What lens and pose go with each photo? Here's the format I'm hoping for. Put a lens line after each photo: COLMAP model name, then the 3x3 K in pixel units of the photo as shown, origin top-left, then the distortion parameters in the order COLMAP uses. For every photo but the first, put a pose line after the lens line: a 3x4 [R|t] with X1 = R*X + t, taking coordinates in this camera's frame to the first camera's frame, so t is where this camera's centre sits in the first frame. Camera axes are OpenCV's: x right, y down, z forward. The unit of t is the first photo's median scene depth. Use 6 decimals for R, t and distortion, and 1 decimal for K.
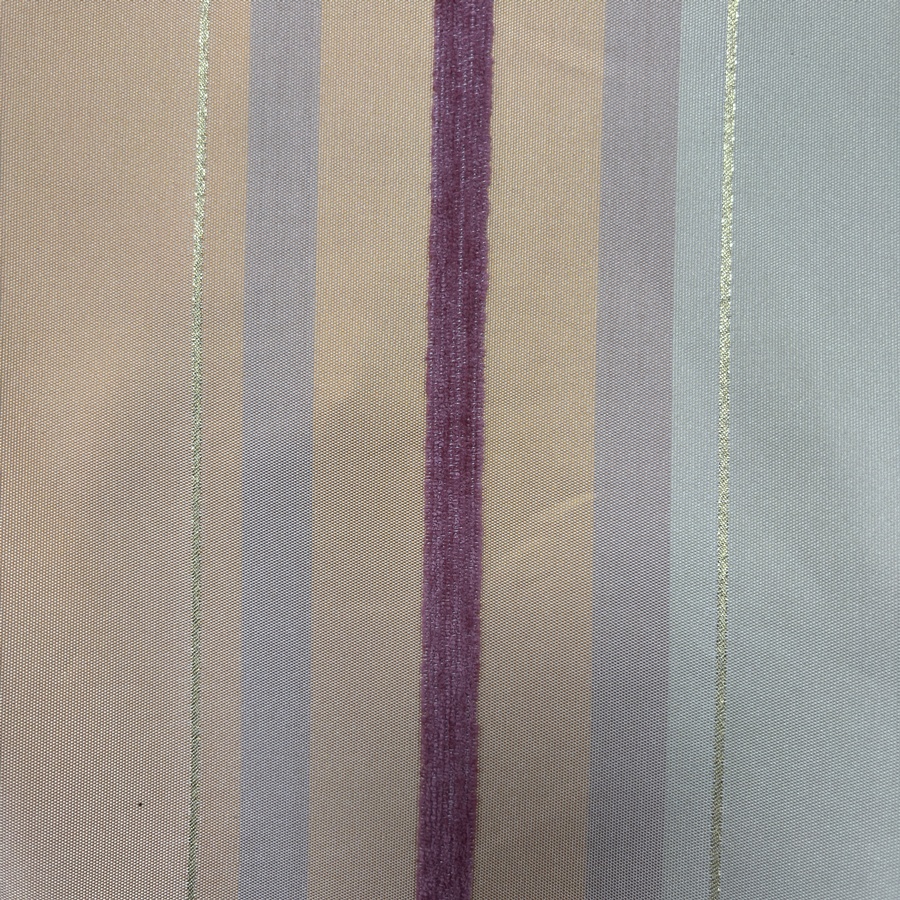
lens RADIAL K [[919.7, 0, 449.8], [0, 919.7, 449.9], [0, 0, 1]] dist [-0.000176, 0.000000]
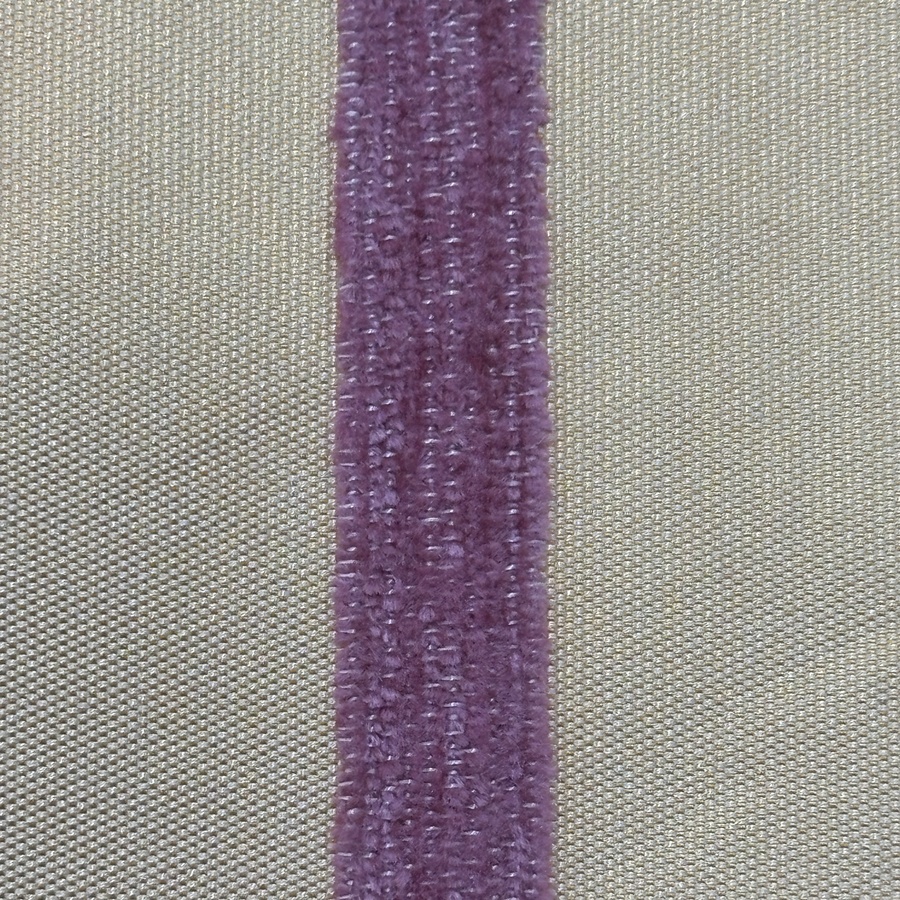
lens RADIAL K [[3732.2, 0, 450.1], [0, 3732.2, 450.2], [0, 0, 1]] dist [0.025742, 0.000000]
pose [[0.999856, -0.015951, 0.005871, 0.000849], [0.015963, 0.999871, -0.002039, -0.001459], [-0.005838, 0.002133, 0.999981, -0.106335]]
